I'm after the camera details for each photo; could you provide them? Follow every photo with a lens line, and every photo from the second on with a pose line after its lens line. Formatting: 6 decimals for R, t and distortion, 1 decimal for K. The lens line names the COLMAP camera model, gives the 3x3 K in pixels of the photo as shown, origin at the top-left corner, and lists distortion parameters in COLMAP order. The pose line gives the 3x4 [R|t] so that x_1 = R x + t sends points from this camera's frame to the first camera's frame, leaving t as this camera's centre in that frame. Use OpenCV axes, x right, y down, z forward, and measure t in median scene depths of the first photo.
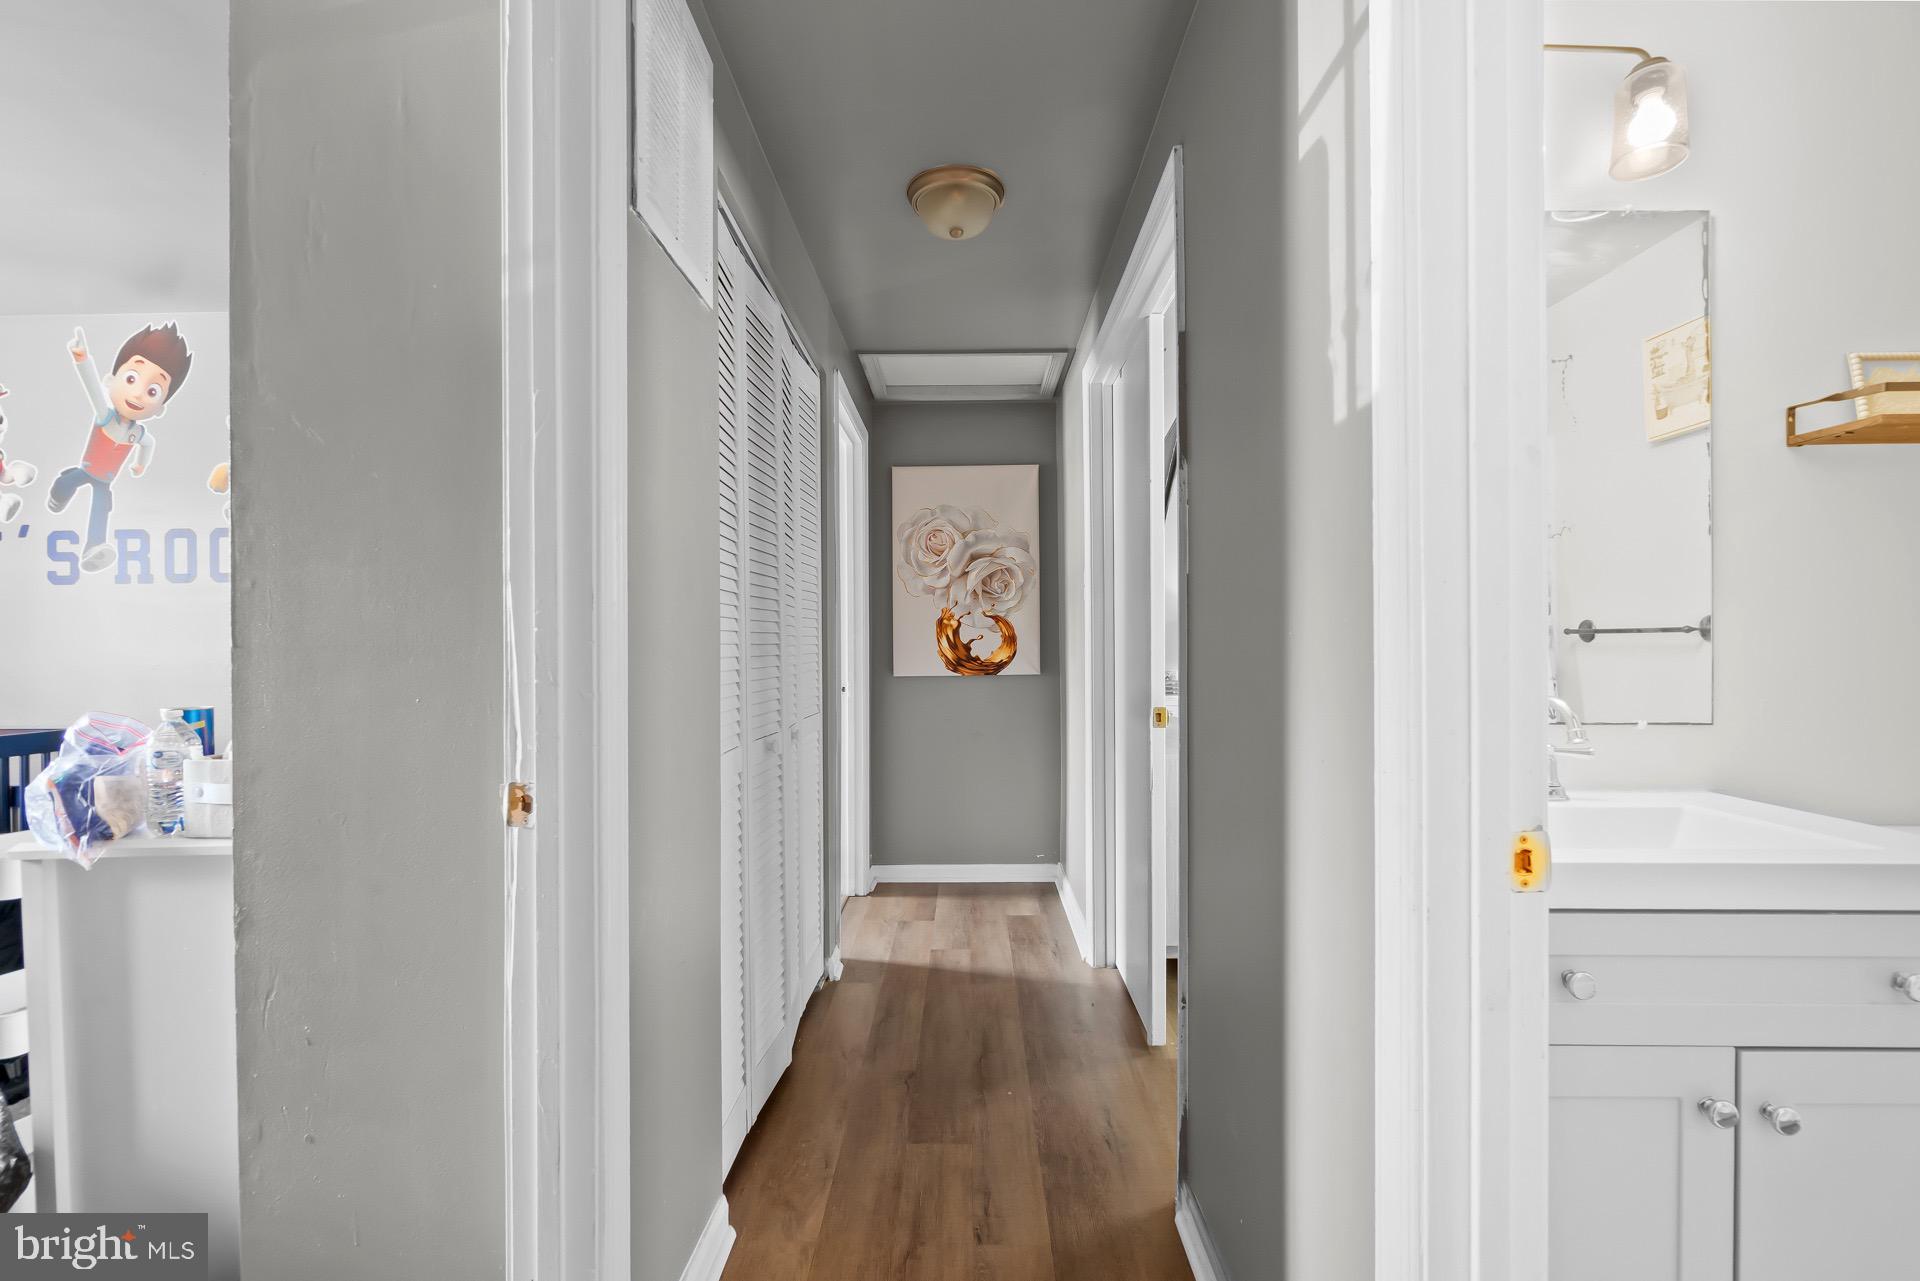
lens RADIAL K [[841.7, 0, 943.0], [0, 841.7, 639.6], [0, 0, 1]] dist [-0.005123, -0.000923]
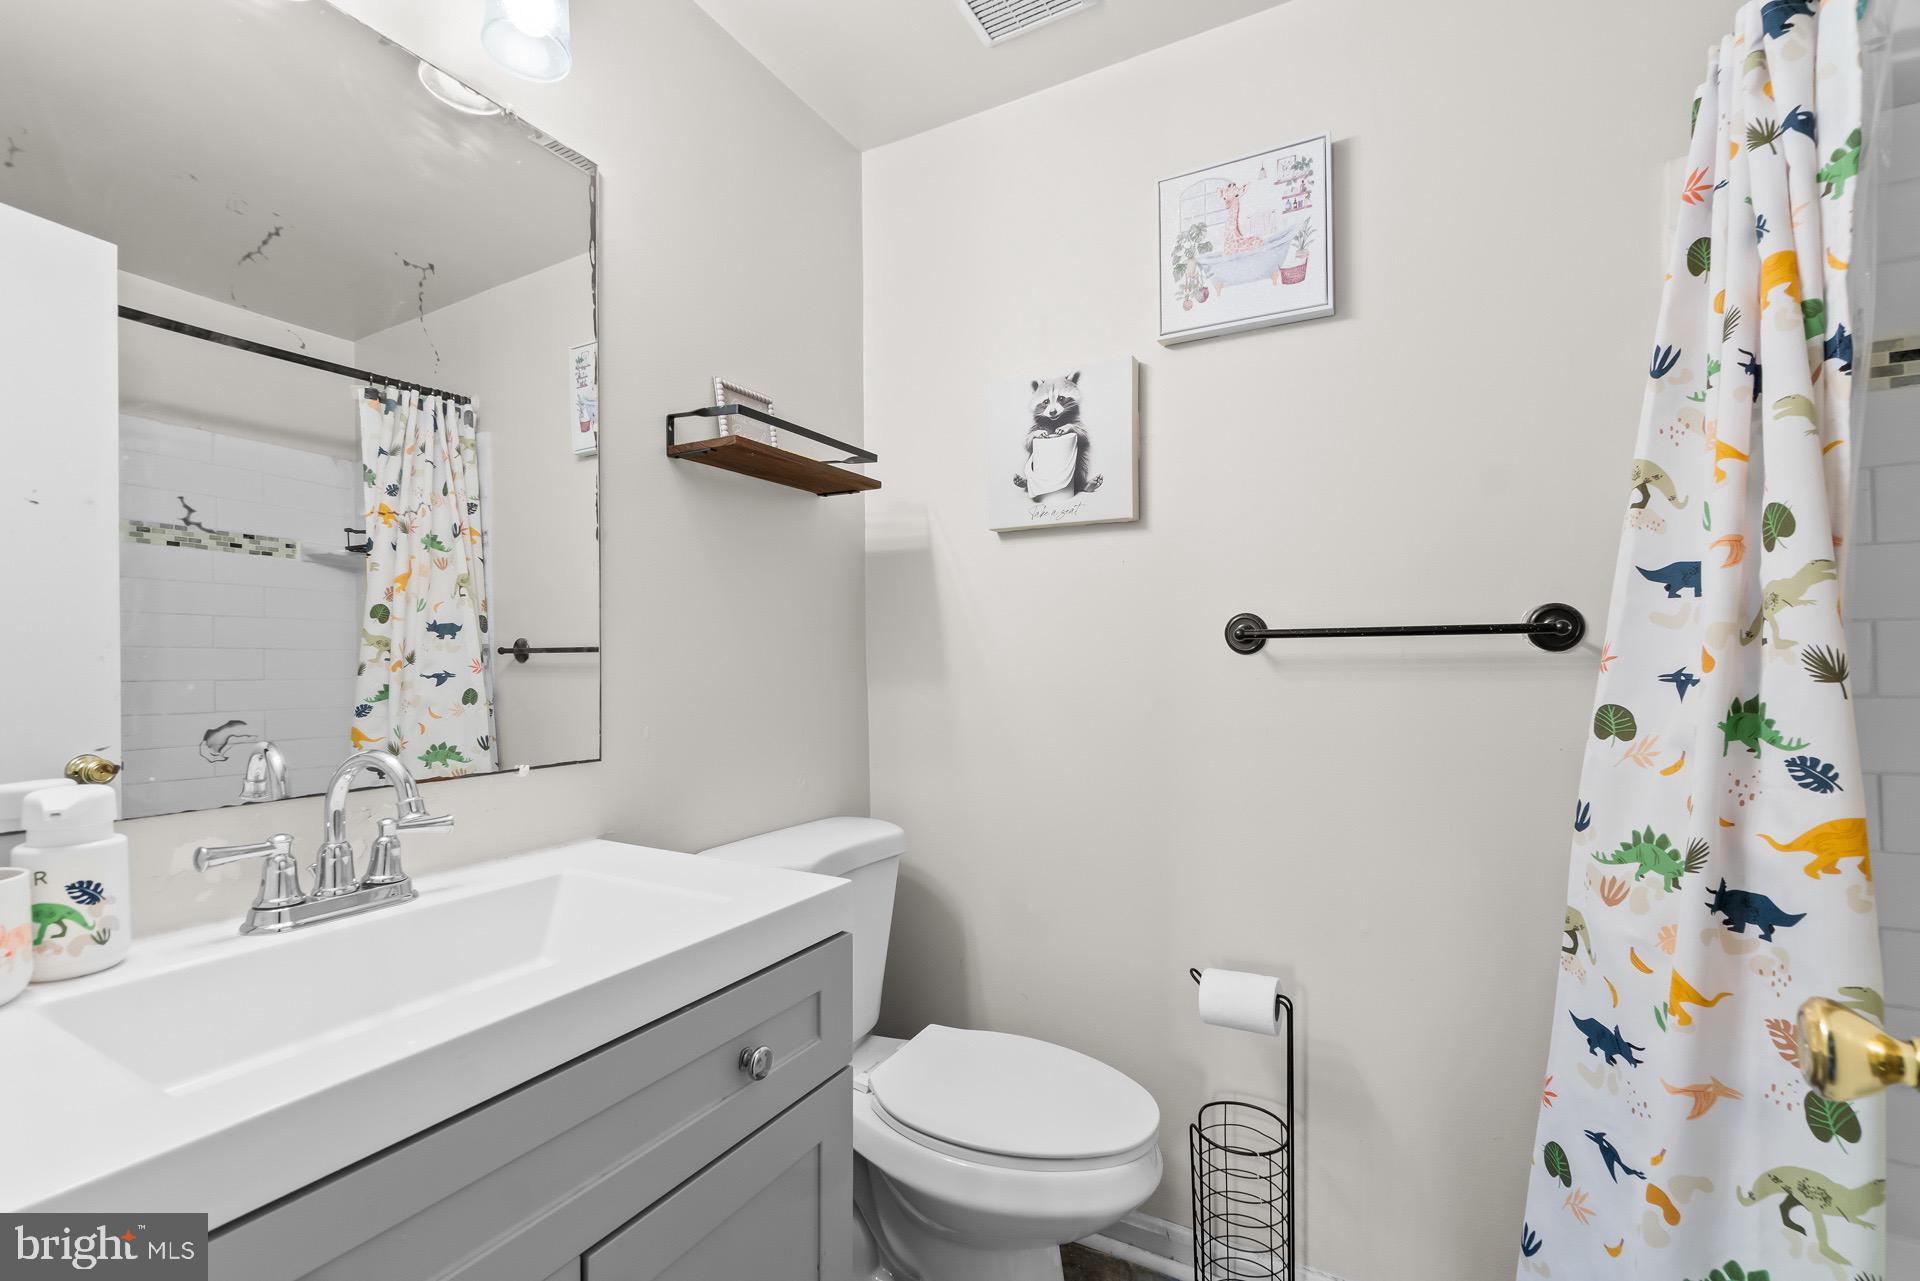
lens RADIAL K [[841.7, 0, 952.9], [0, 841.7, 648.7], [0, 0, 1]] dist [-0.005123, -0.000923]
pose [[0.472598, 0.002964, 0.881273, 0.346891], [0.007568, 0.999944, -0.007421, -0.003066], [-0.881246, 0.010177, 0.472549, 0.286268]]
